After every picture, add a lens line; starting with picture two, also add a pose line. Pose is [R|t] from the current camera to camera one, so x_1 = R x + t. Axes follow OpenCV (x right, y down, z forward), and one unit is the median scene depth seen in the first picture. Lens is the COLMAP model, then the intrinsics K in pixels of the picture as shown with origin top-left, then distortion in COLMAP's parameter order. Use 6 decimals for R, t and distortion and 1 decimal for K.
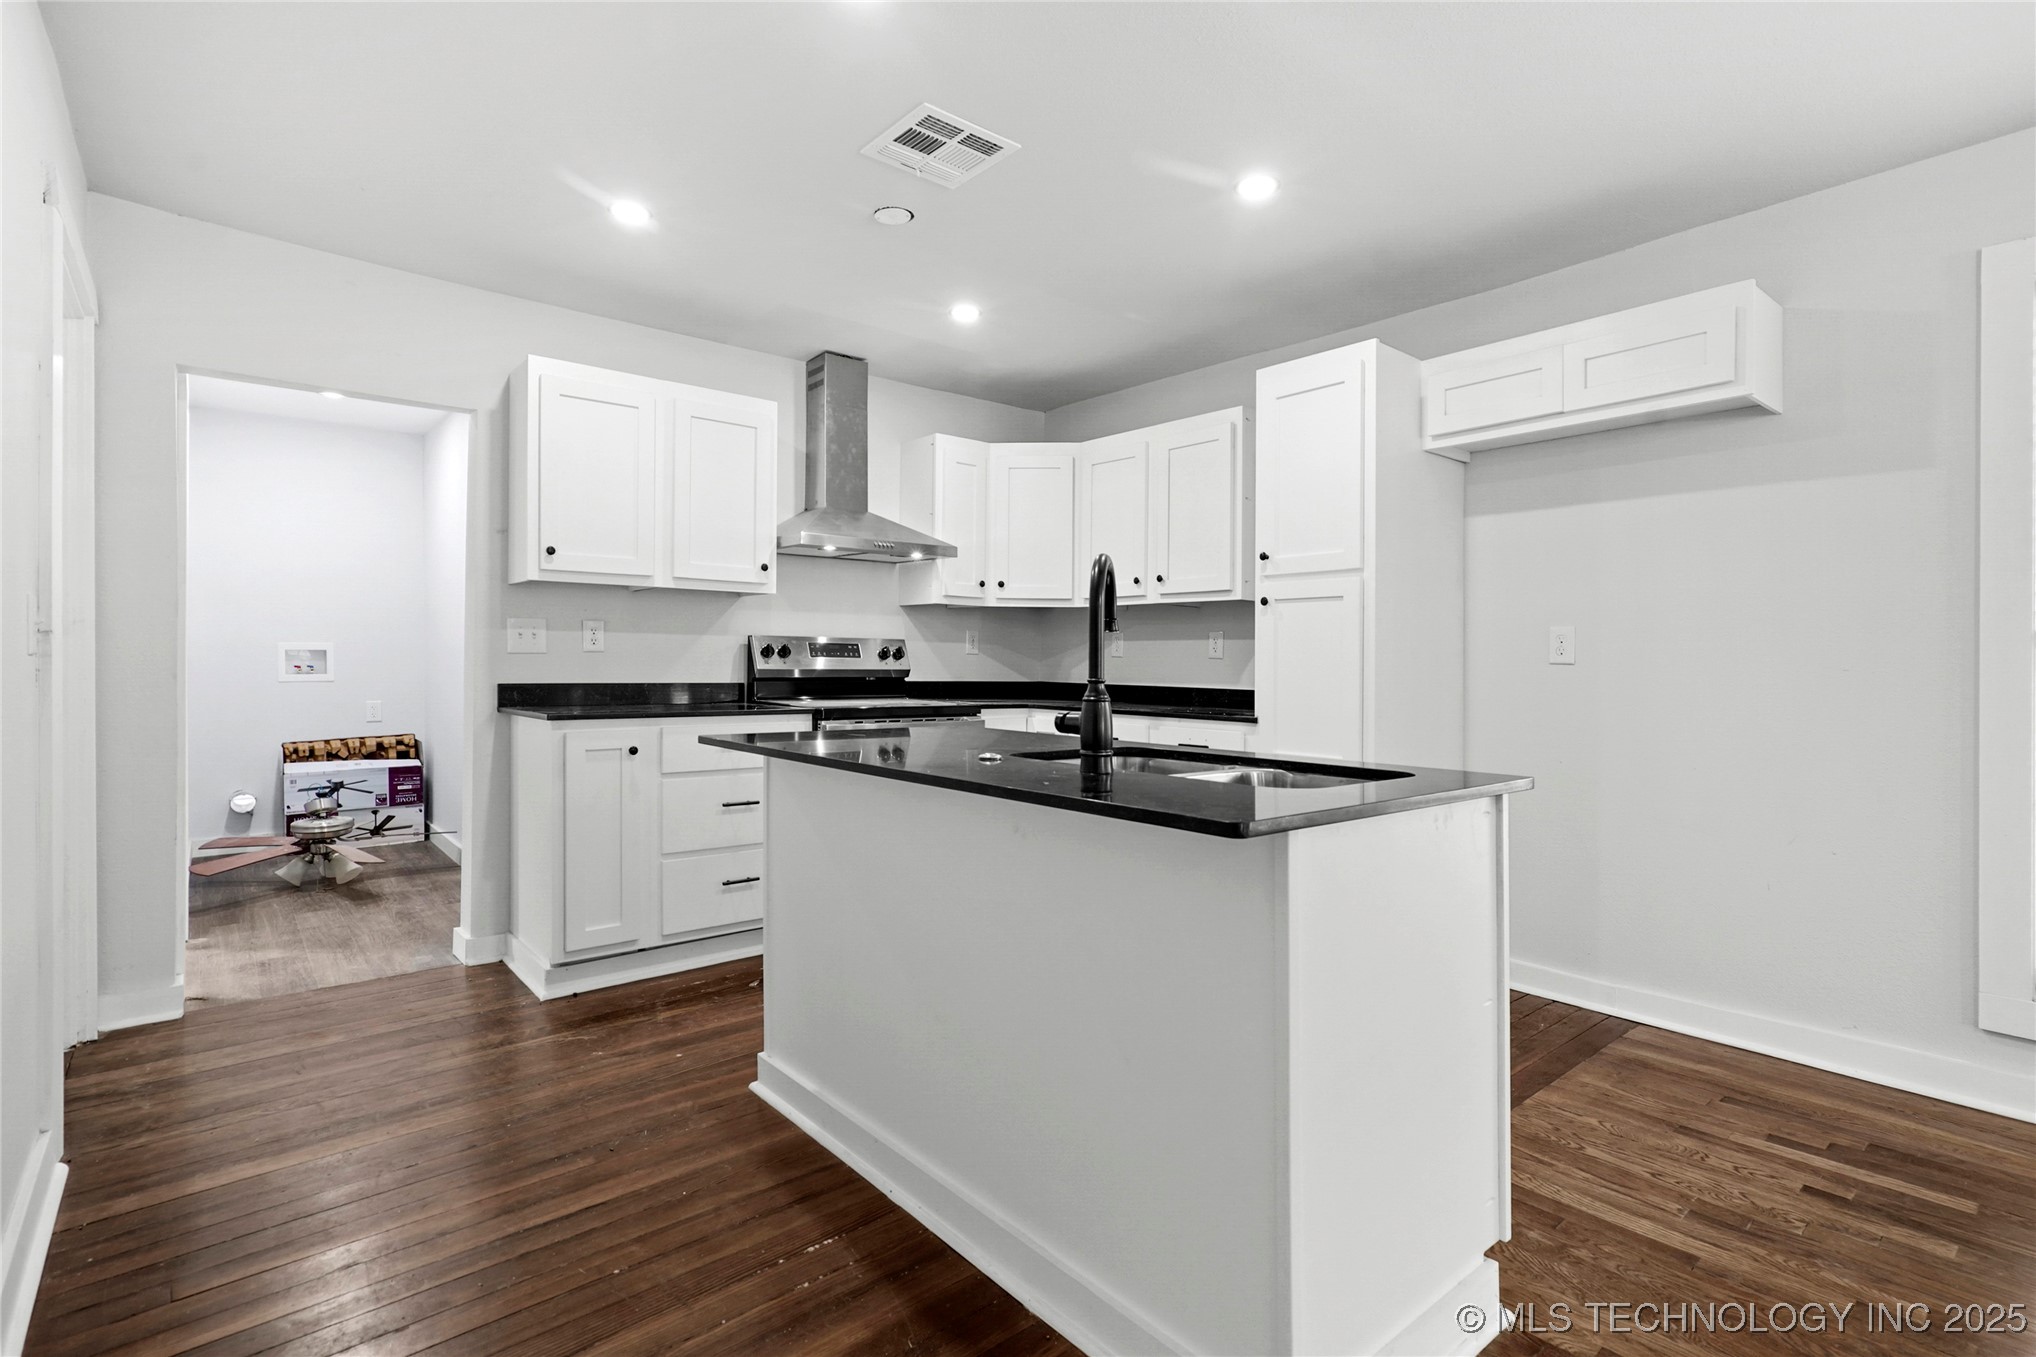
lens RADIAL K [[947.5, 0, 1020.8], [0, 947.5, 674.9], [0, 0, 1]] dist [0.001097, 0.000299]
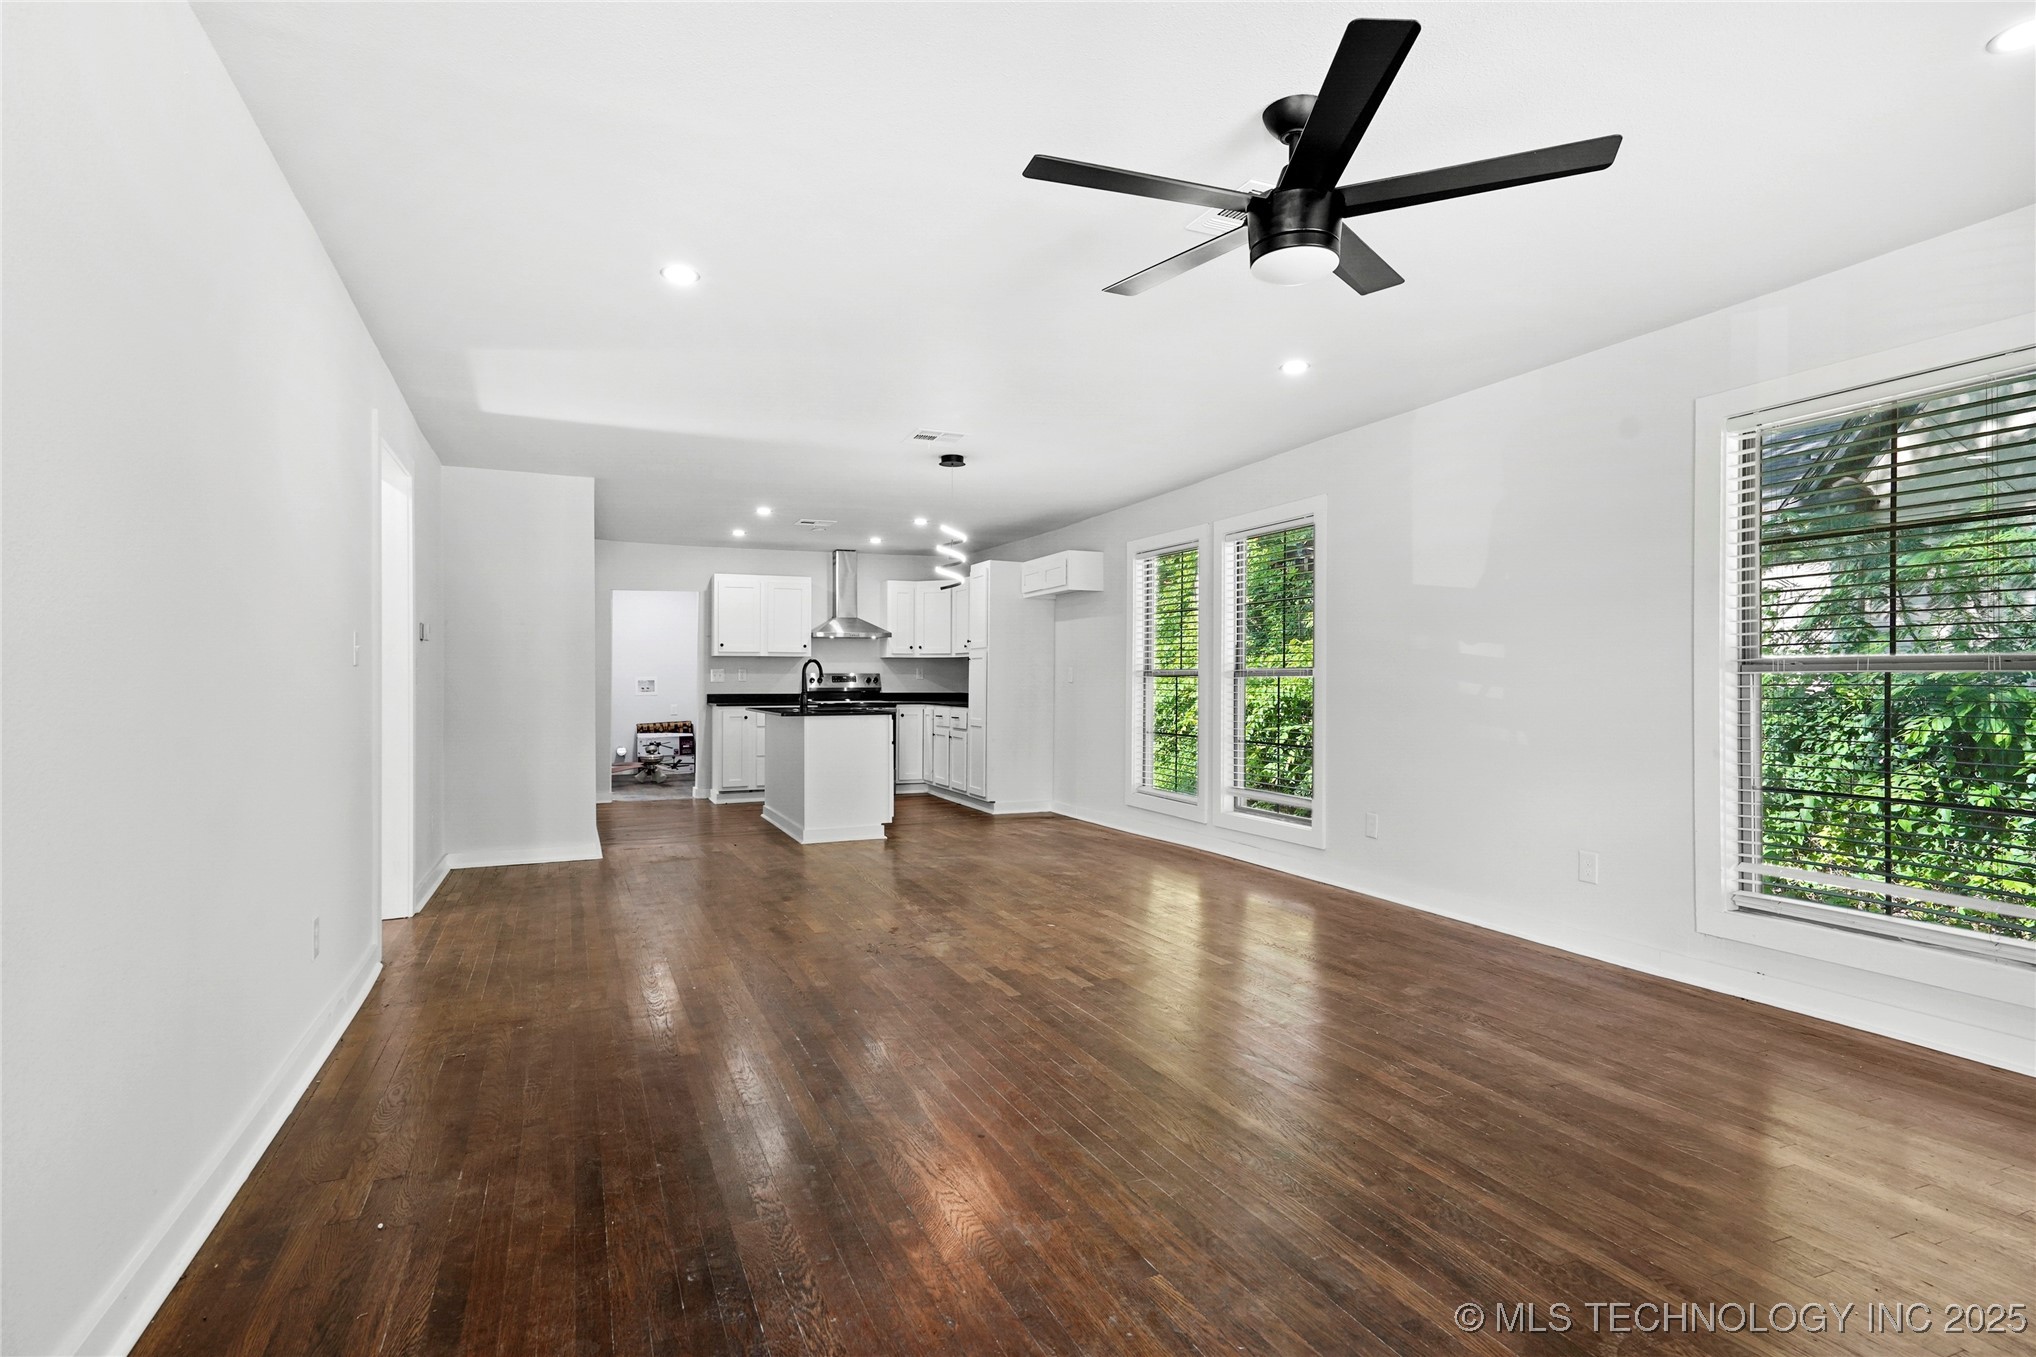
lens RADIAL K [[1025.7, 0, 1018.0], [0, 1025.7, 678.5], [0, 0, 1]] dist [0.001297, 0.000027]
pose [[0.955660, -0.011216, -0.294257, 0.960182], [0.006474, 0.999833, -0.017084, 0.017545], [0.294400, 0.014422, 0.955574, -1.269724]]
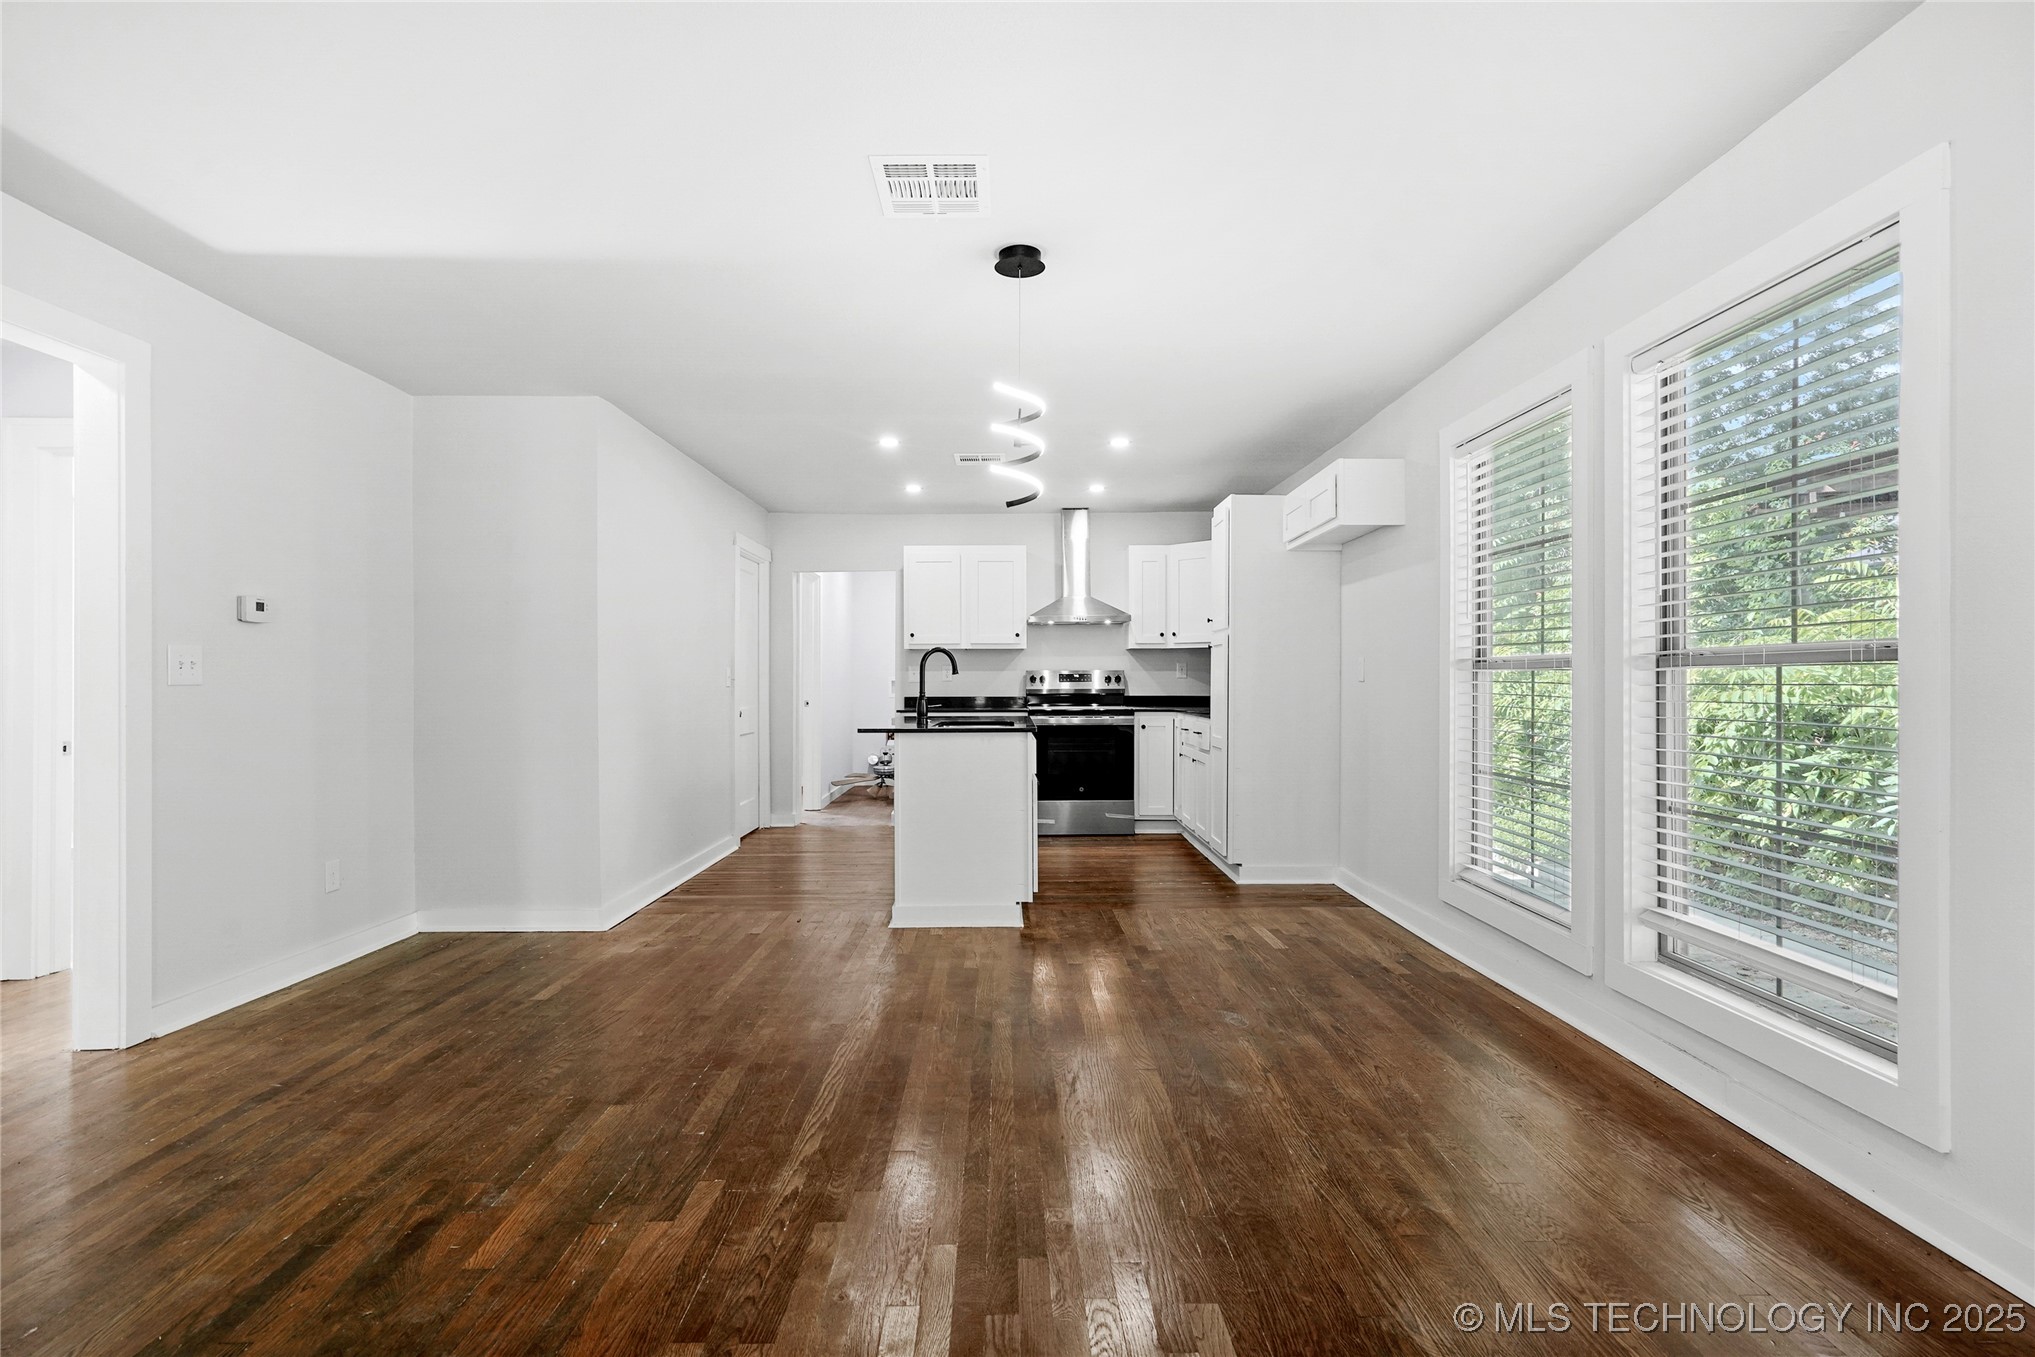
lens RADIAL K [[974.7, 0, 1017.5], [0, 974.7, 678.5], [0, 0, 1]] dist [-0.003341, -0.000566]
pose [[0.764782, -0.014221, -0.644133, 0.908326], [0.002268, 0.999810, -0.019381, 0.010085], [0.644286, 0.013361, 0.764668, -0.453167]]
